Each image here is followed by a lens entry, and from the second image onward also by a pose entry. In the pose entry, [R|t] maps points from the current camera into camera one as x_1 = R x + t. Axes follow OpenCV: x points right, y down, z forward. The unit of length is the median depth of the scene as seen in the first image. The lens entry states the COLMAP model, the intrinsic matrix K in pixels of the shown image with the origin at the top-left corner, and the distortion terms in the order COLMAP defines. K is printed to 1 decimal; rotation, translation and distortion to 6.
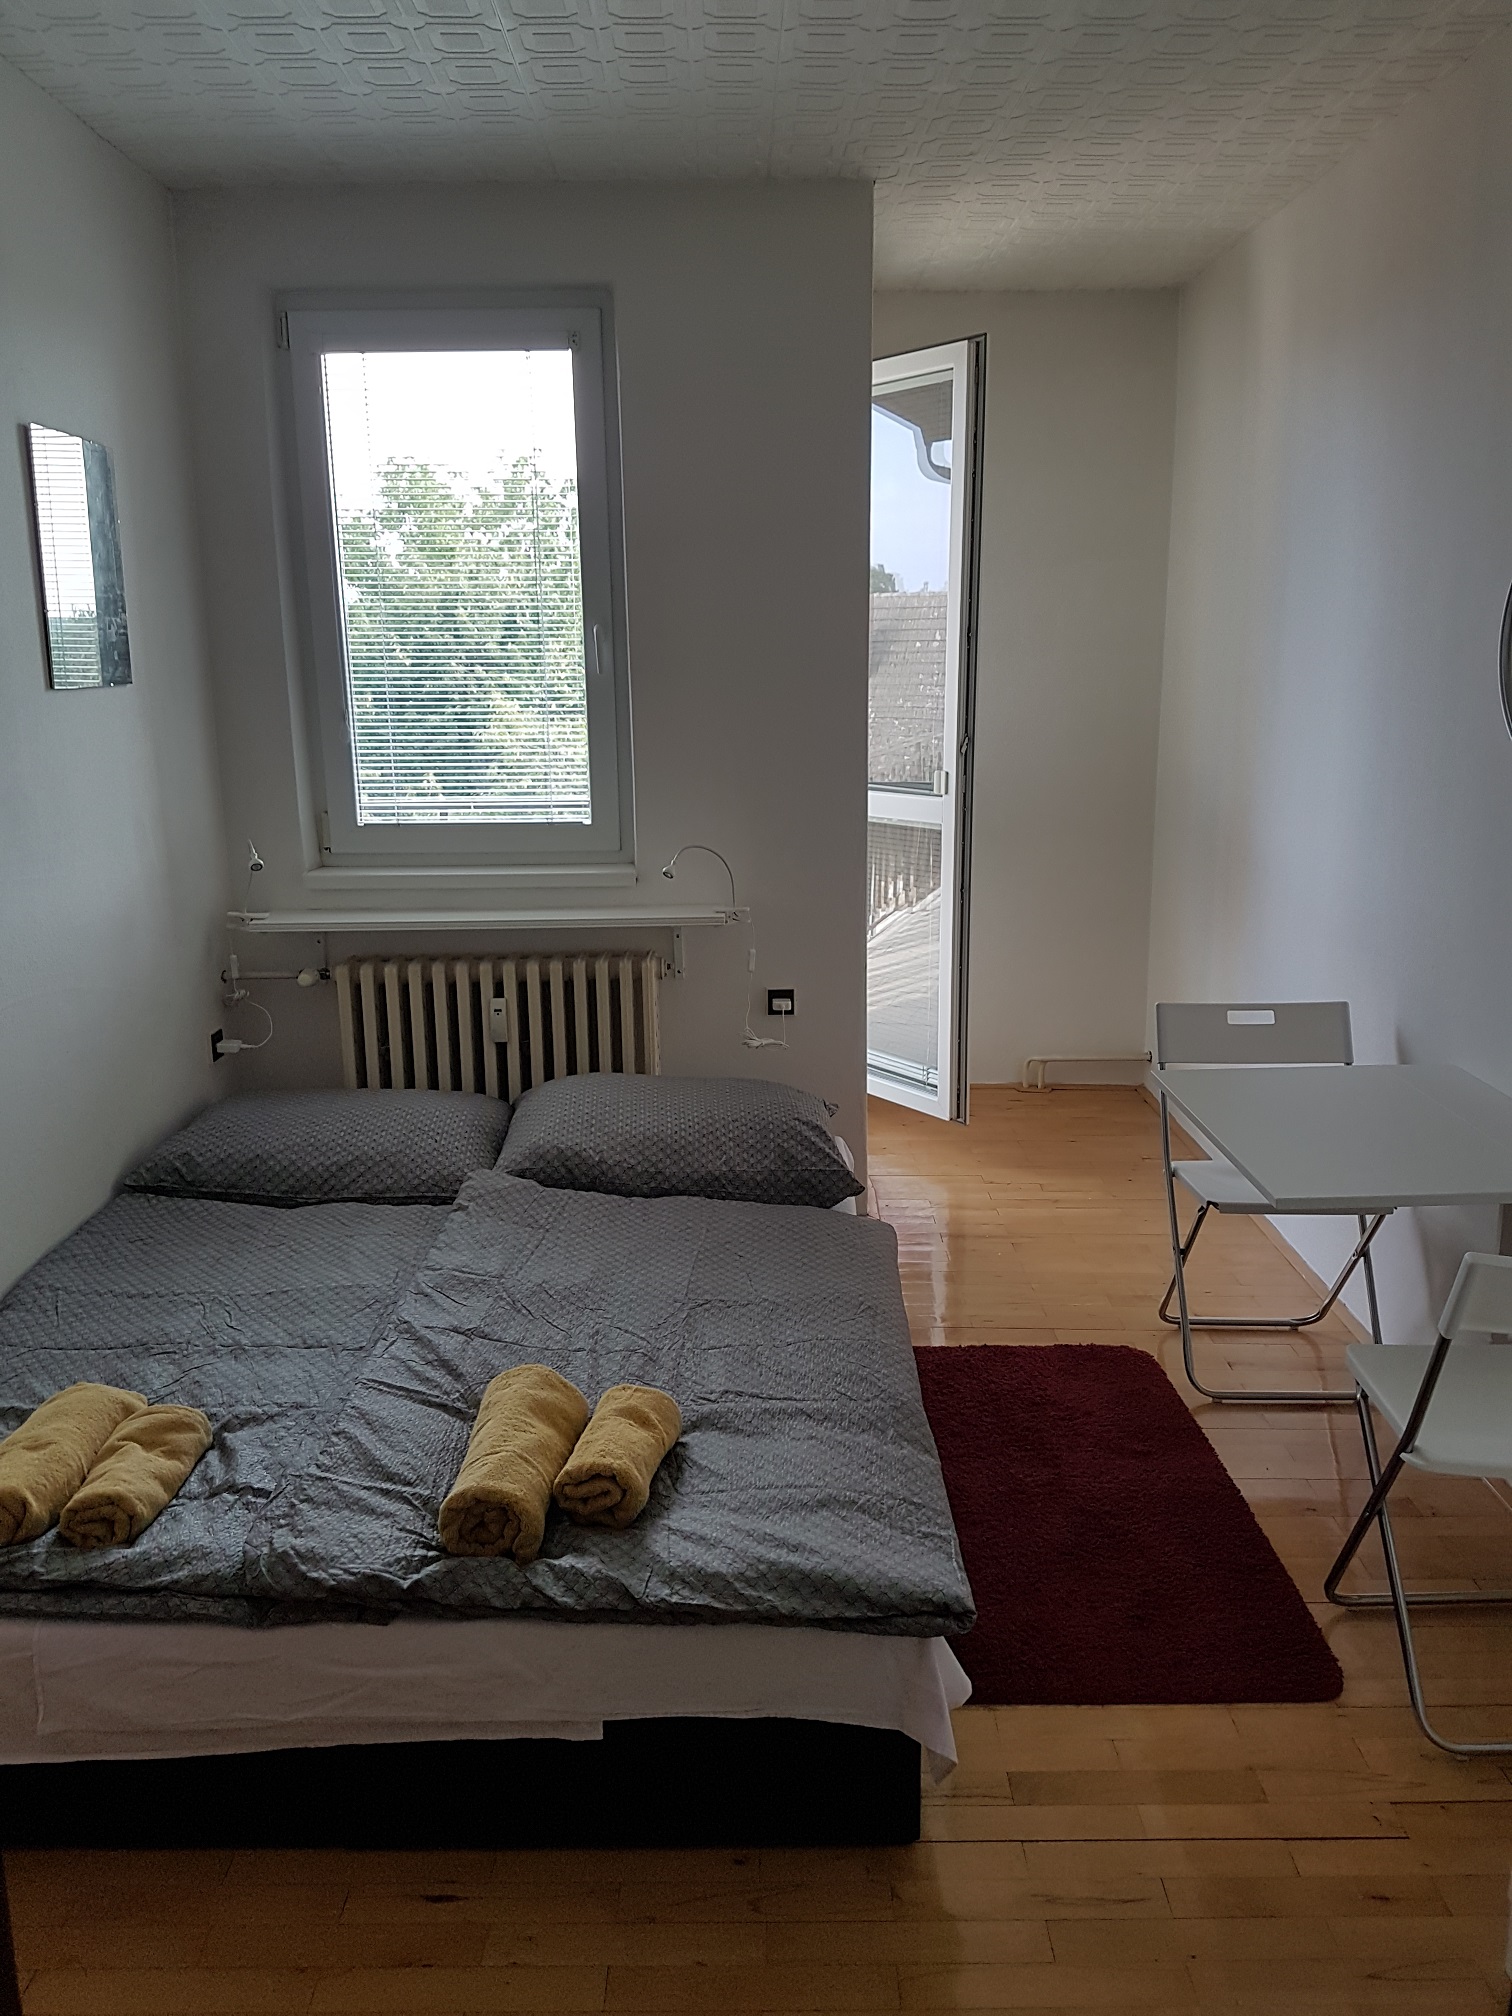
lens RADIAL K [[1501.9, 0, 756.0], [0, 1501.9, 1008.0], [0, 0, 1]] dist [0.248598, -0.474014]
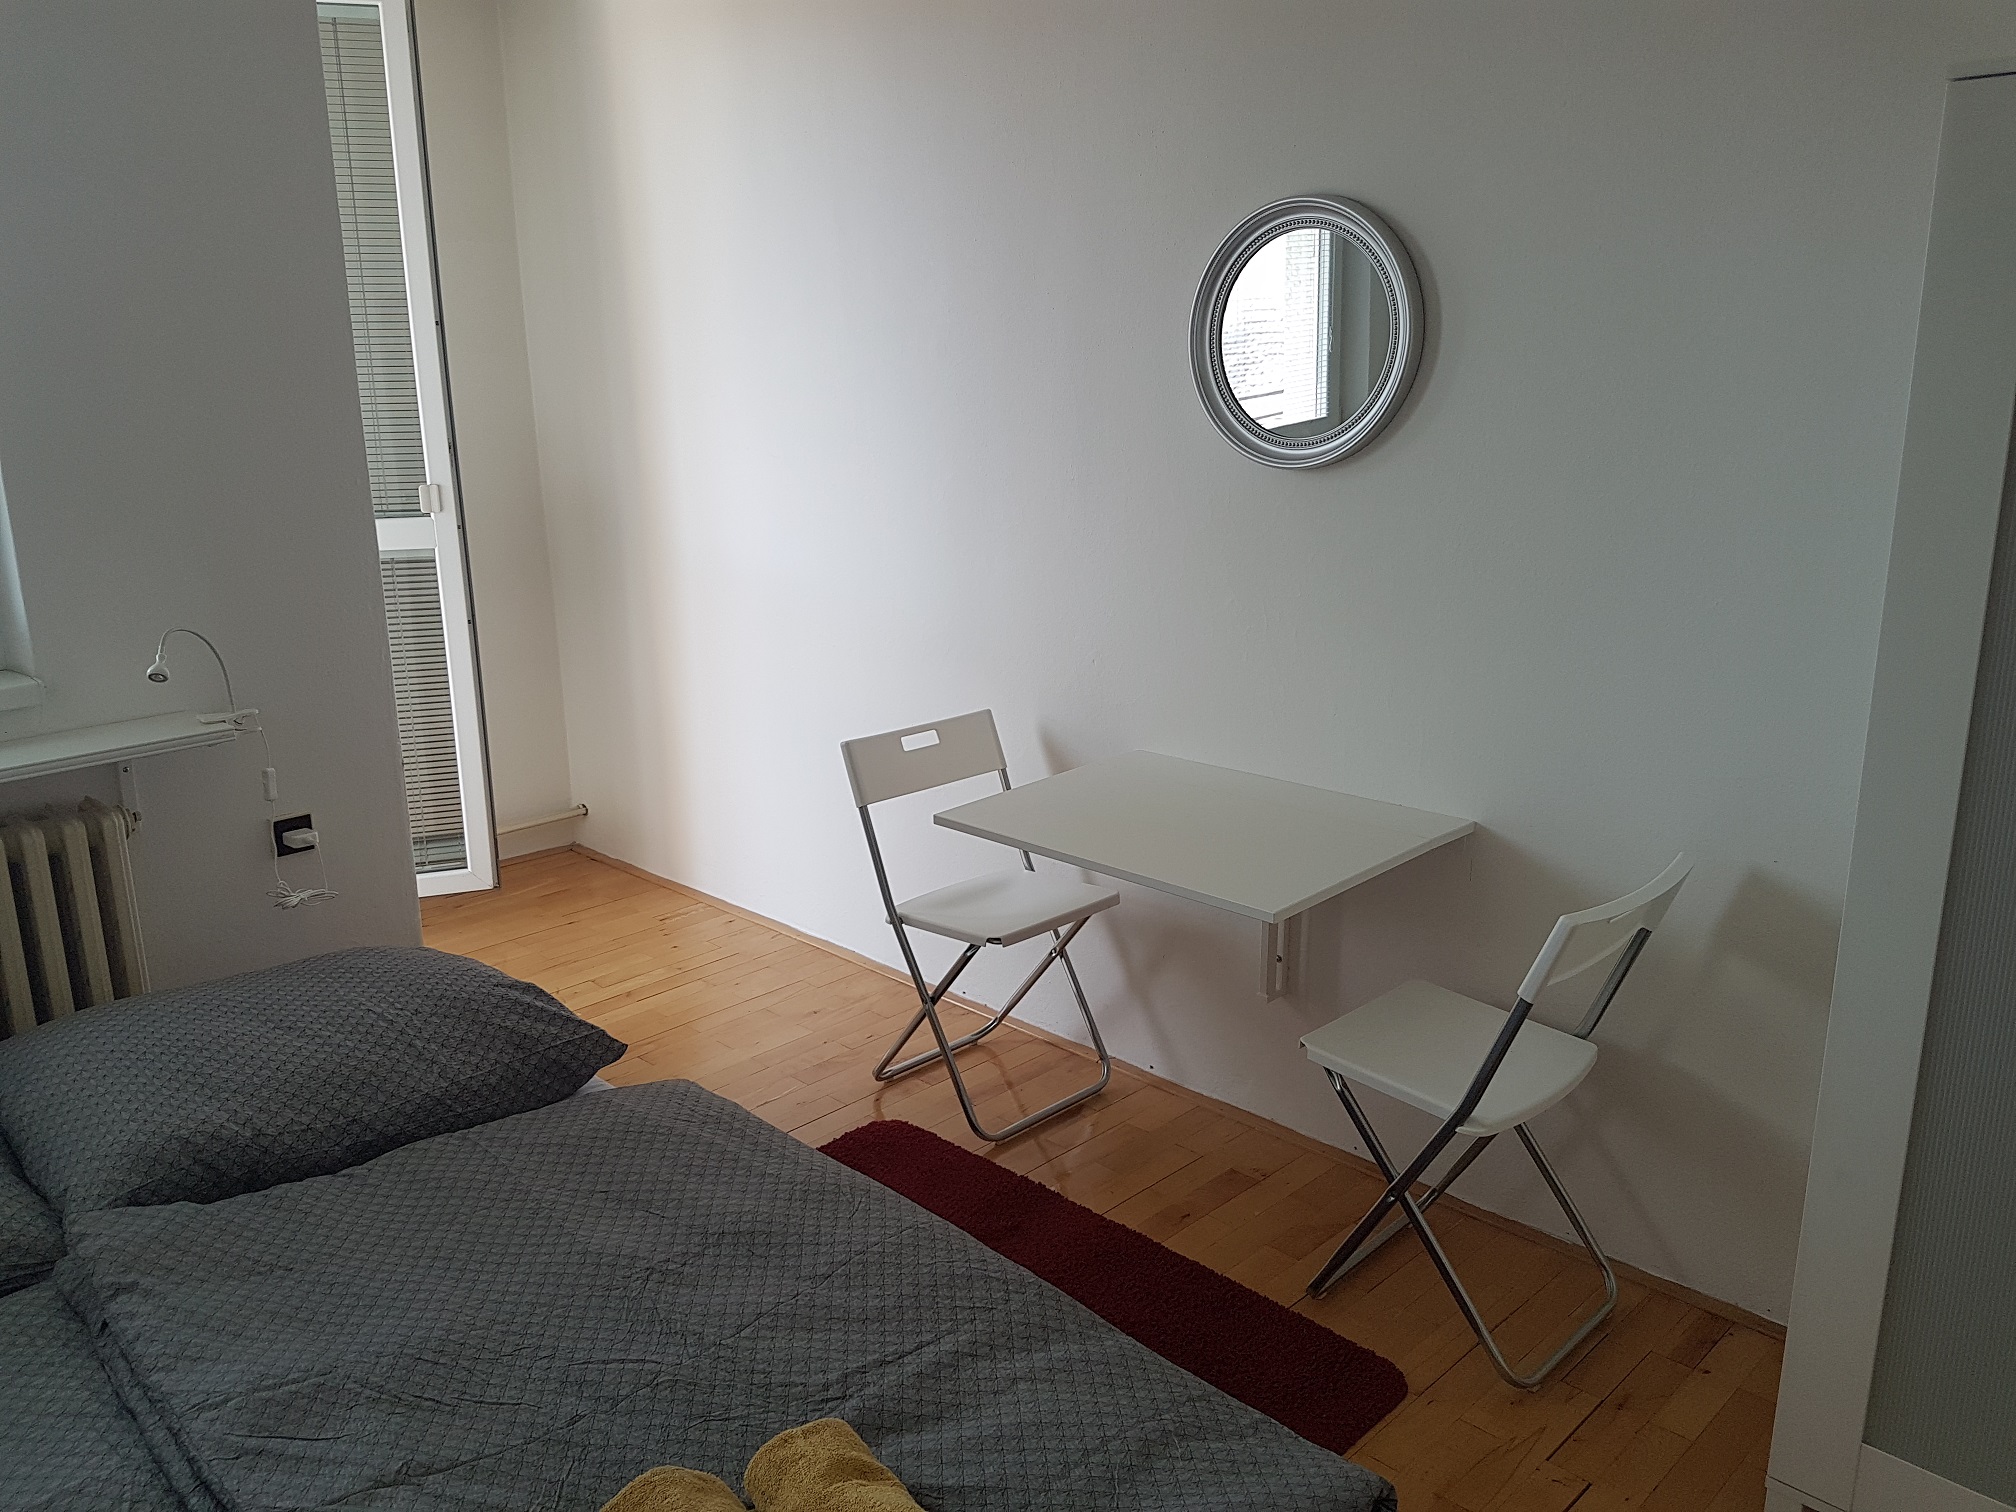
lens RADIAL K [[1501.9, 0, 1013.2], [0, 1501.9, 849.3], [0, 0, 1]] dist [0.248598, -0.474014]
pose [[0.715962, -0.221677, 0.662011, -0.271900], [0.169255, 0.975076, 0.143459, -0.053866], [-0.677312, 0.009338, 0.735637, 0.295386]]
